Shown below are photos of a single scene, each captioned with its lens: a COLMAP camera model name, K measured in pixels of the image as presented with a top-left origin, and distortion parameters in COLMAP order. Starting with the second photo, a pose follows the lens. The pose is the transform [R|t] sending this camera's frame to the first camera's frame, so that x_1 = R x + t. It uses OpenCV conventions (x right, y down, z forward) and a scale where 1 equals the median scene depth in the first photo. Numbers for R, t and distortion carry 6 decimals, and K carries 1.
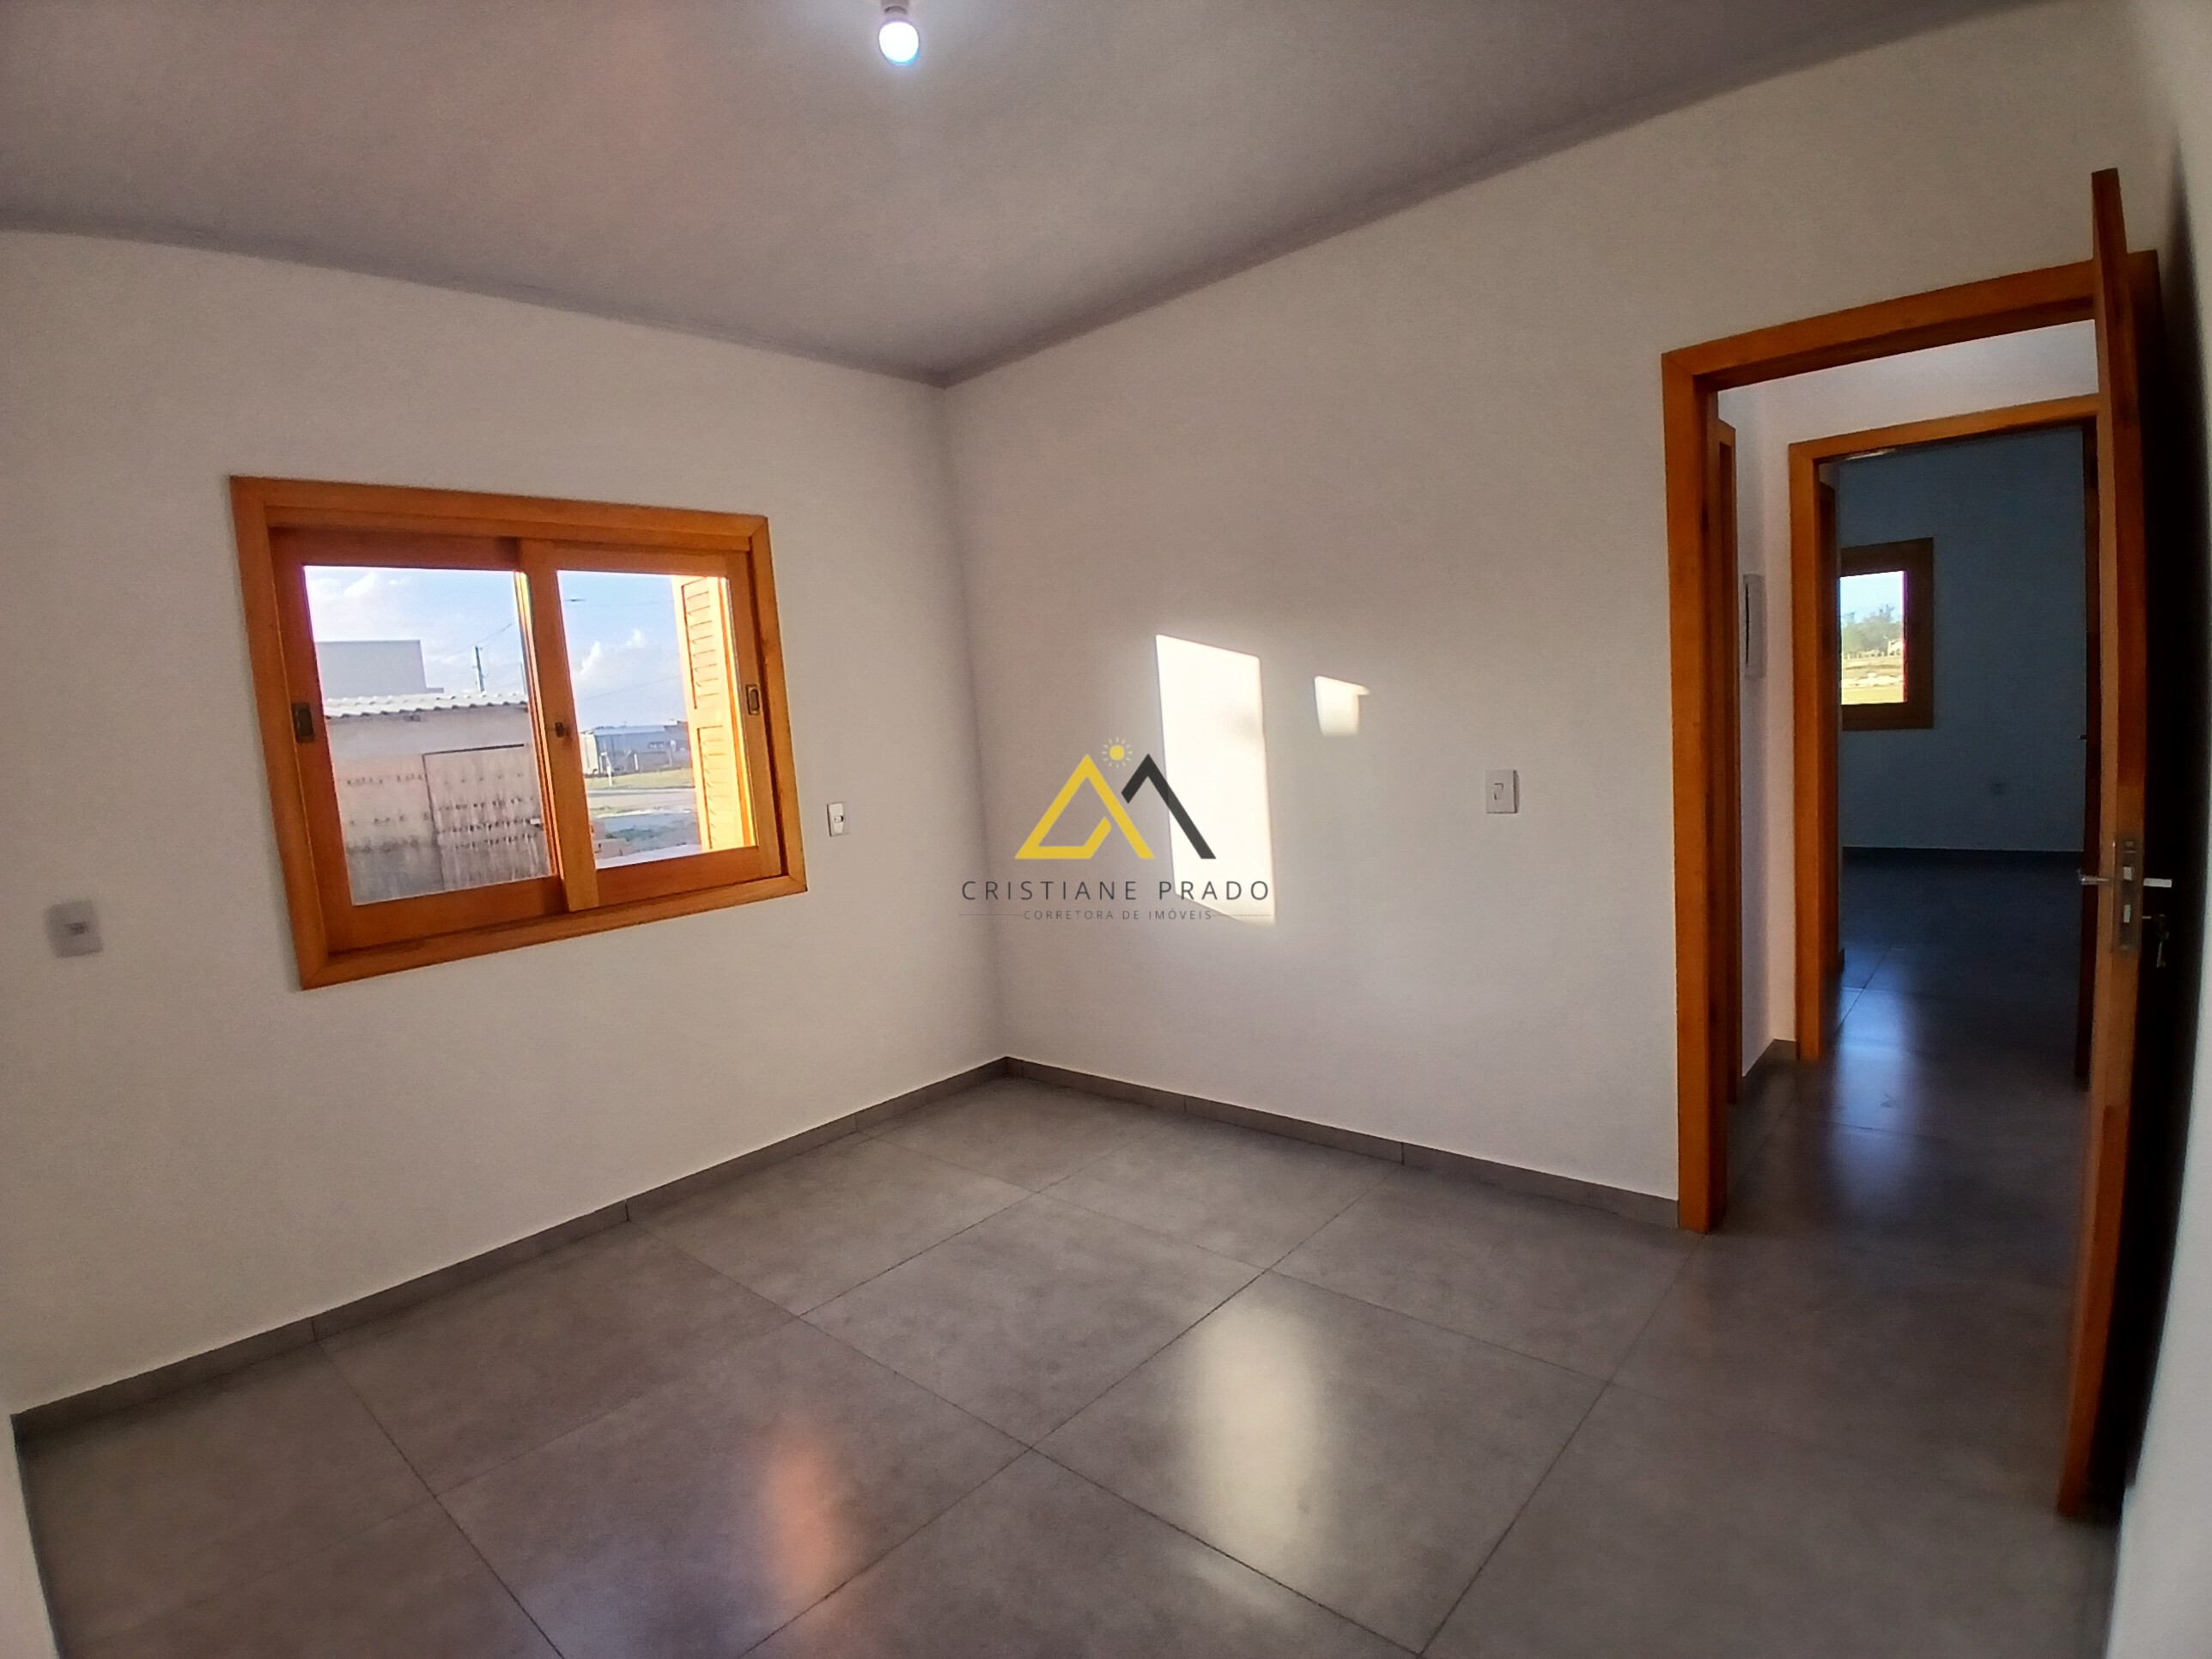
lens RADIAL K [[1084.8, 0, 1106.0], [0, 1084.8, 829.5], [0, 0, 1]] dist [-0.000790, -0.000139]
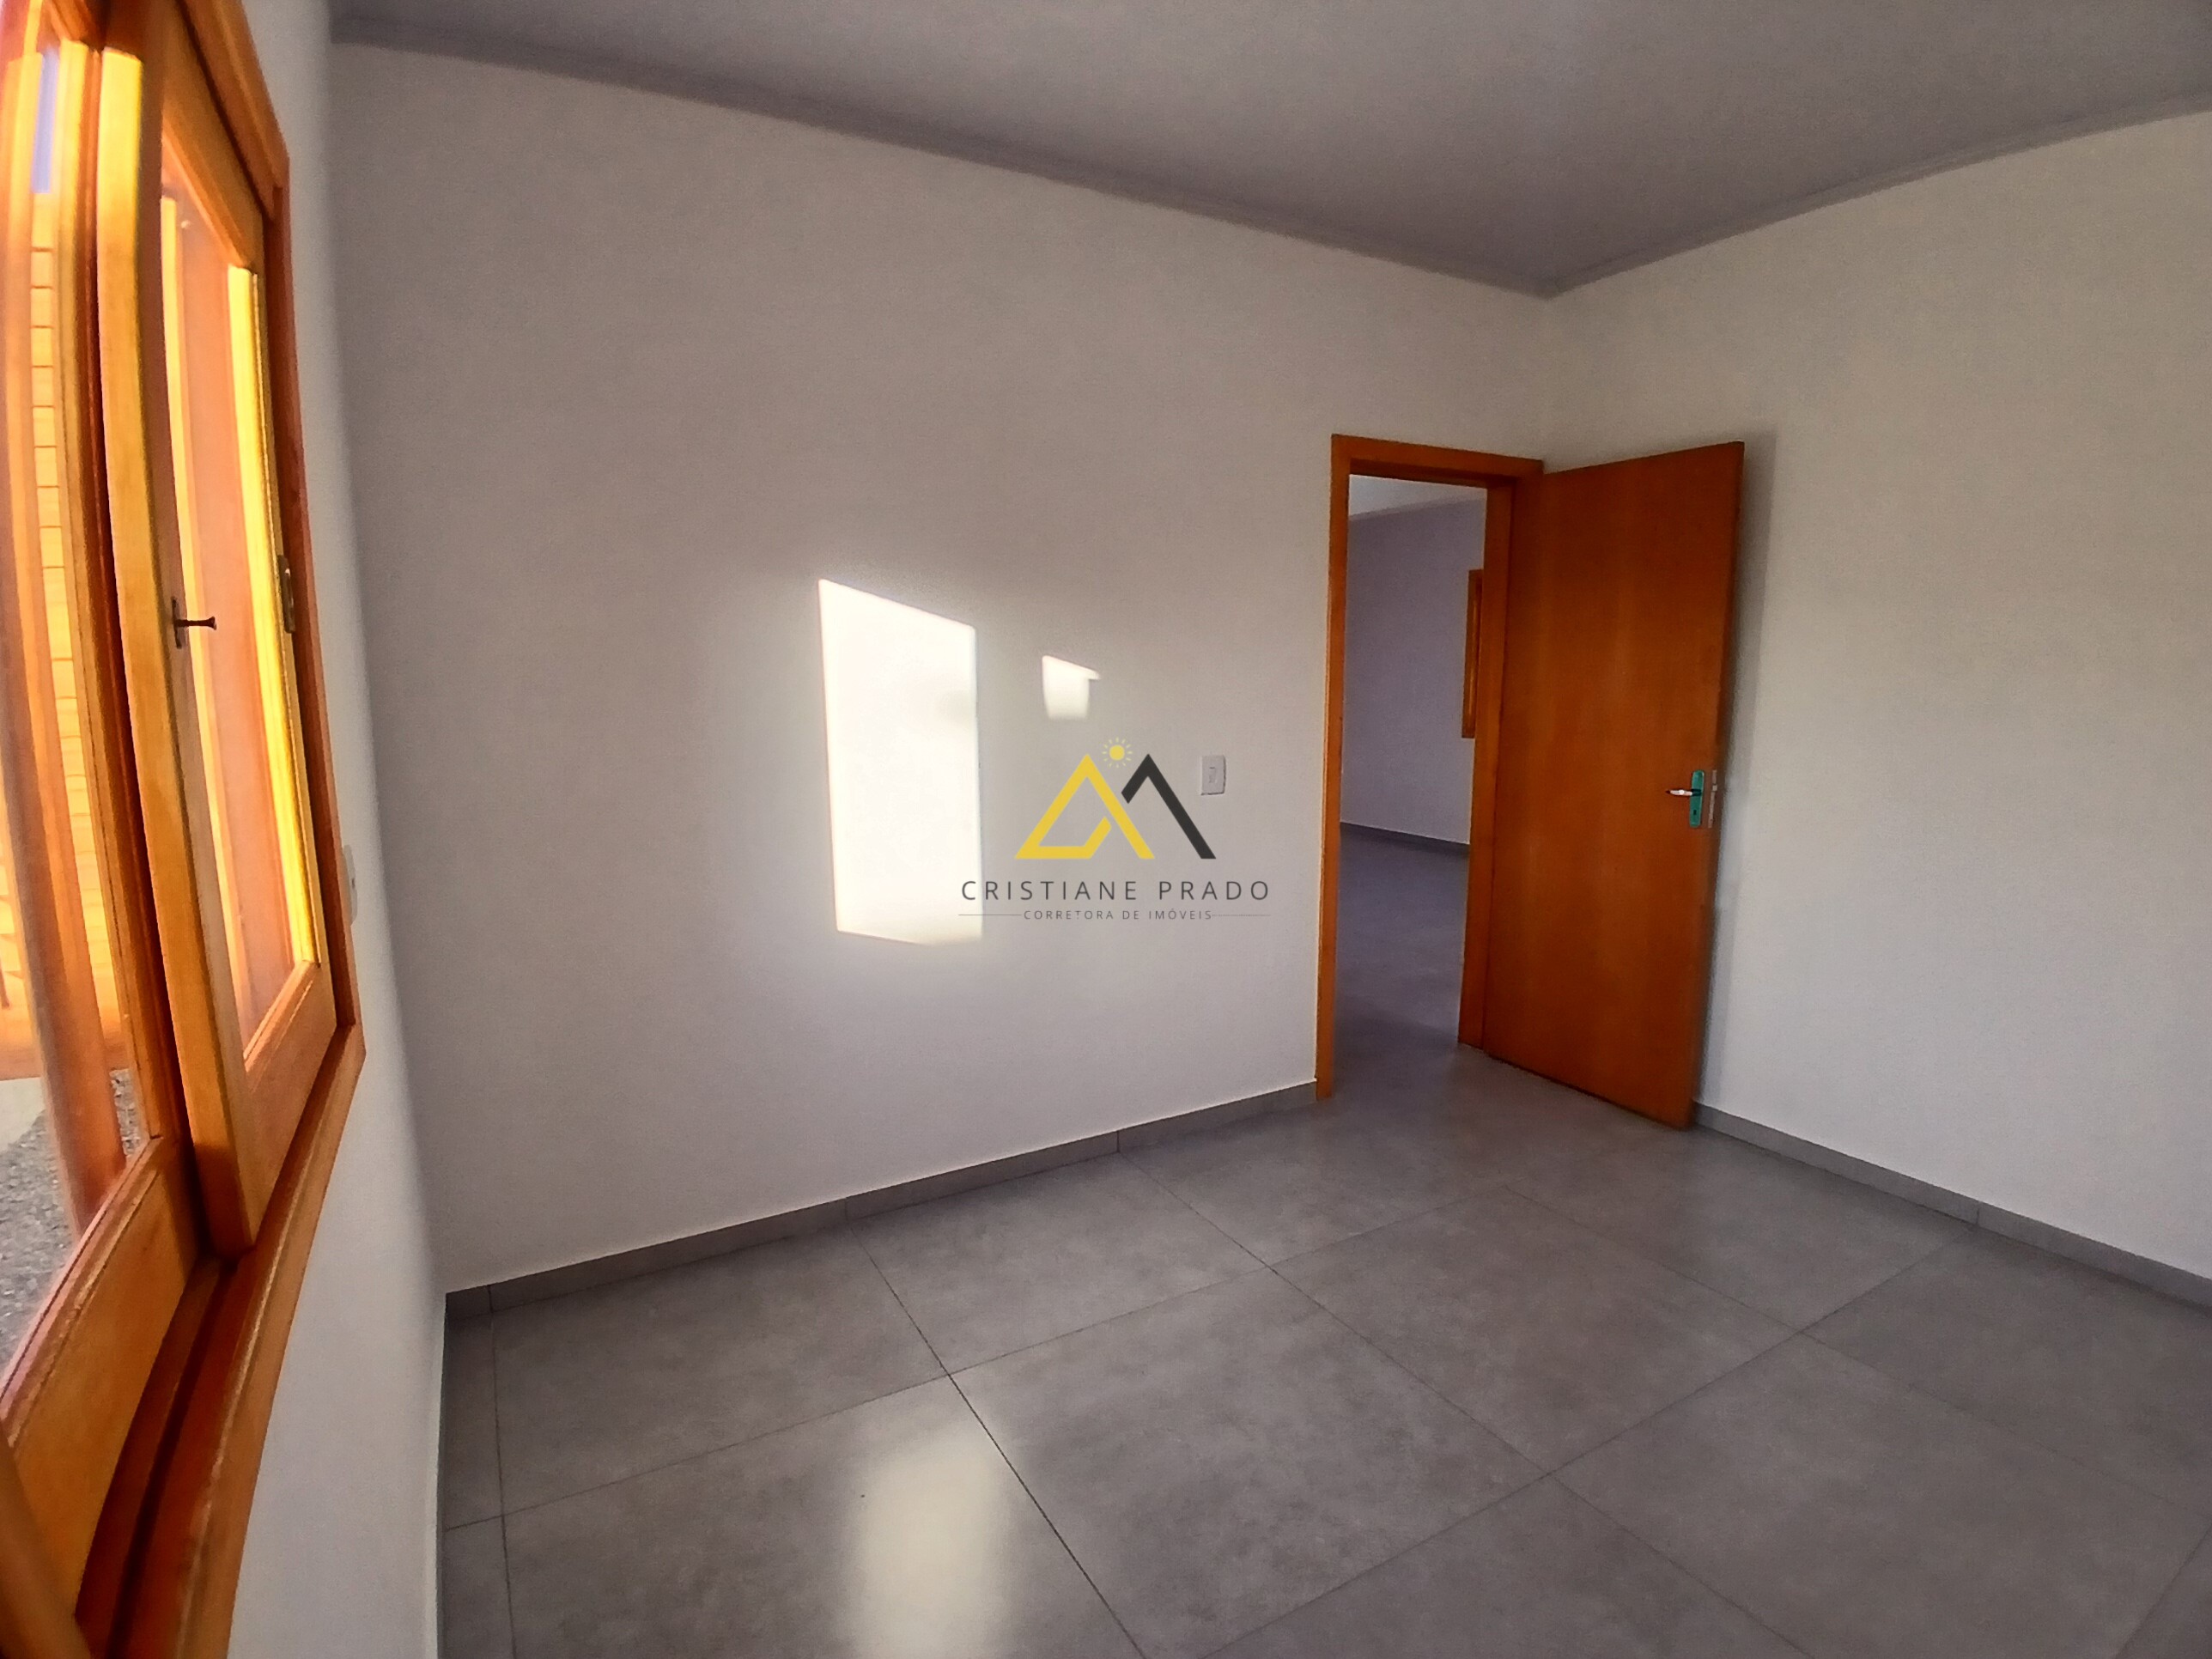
lens RADIAL K [[1135.0, 0, 1106.0], [0, 1135.0, 829.5], [0, 0, 1]] dist [-0.018498, -0.000107]
pose [[0.314332, -0.072977, 0.946504, -0.713923], [0.070077, 0.996104, 0.053529, -0.045117], [-0.946723, 0.049502, 0.318221, 0.680819]]
